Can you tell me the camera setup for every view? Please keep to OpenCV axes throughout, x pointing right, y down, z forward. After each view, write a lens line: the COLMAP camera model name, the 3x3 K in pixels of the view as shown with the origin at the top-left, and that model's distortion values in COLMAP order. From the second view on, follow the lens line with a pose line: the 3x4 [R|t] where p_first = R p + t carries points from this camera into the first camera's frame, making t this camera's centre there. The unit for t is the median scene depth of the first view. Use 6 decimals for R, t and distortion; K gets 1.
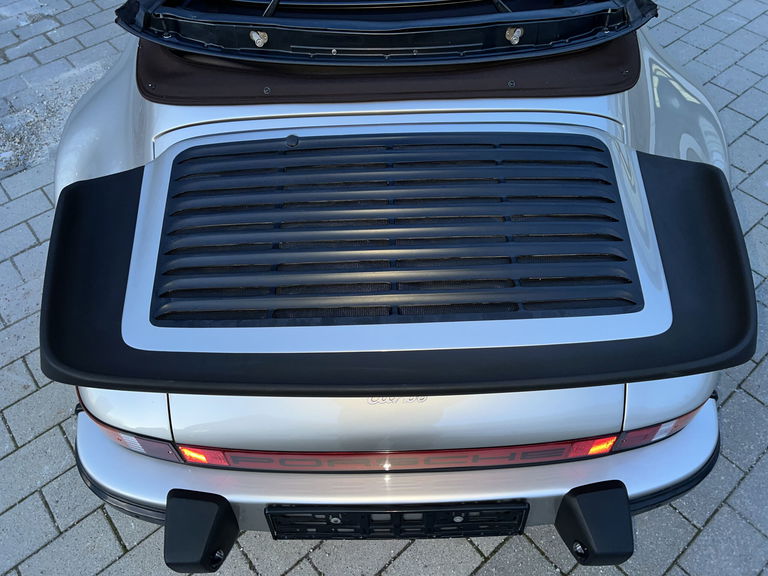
lens RADIAL K [[574.7, 0, 382.8], [0, 574.7, 289.5], [0, 0, 1]] dist [0.057209, -0.061409]
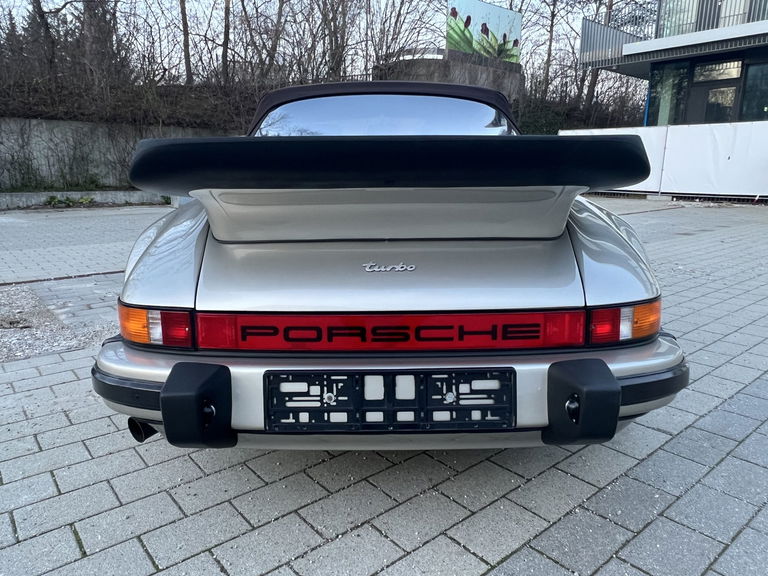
lens RADIAL K [[538.1, 0, 379.4], [0, 538.1, 298.7], [0, 0, 1]] dist [-0.003233, 0.001563]
pose [[0.999814, 0.015205, -0.011848, 0.011415], [-0.019274, 0.779246, -0.626422, 0.656200], [-0.000292, 0.626534, 0.779394, 0.117917]]
